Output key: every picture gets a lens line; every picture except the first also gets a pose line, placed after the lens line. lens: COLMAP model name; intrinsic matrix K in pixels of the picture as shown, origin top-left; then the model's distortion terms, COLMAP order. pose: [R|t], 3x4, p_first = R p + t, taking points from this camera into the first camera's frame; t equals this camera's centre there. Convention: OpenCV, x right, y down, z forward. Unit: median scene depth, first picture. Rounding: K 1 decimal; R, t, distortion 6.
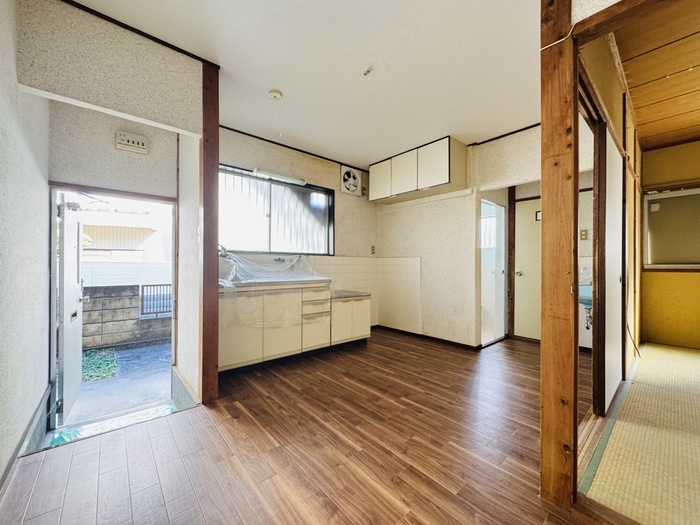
lens RADIAL K [[279.8, 0, 350.0], [0, 279.8, 262.5], [0, 0, 1]] dist [-0.002799, -0.000109]
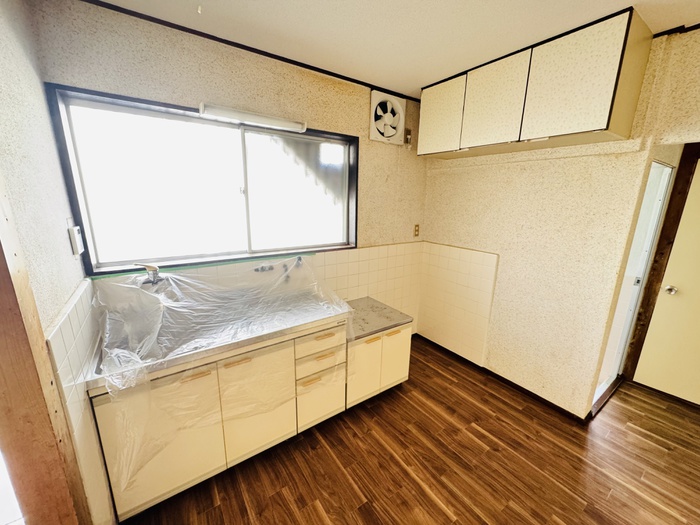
lens RADIAL K [[279.8, 0, 350.0], [0, 279.8, 262.5], [0, 0, 1]] dist [-0.002799, -0.000109]
pose [[0.994299, 0.033718, -0.101157, -0.005558], [-0.009290, 0.972472, 0.232834, -0.142190], [0.106223, -0.230567, 0.967241, 0.375470]]
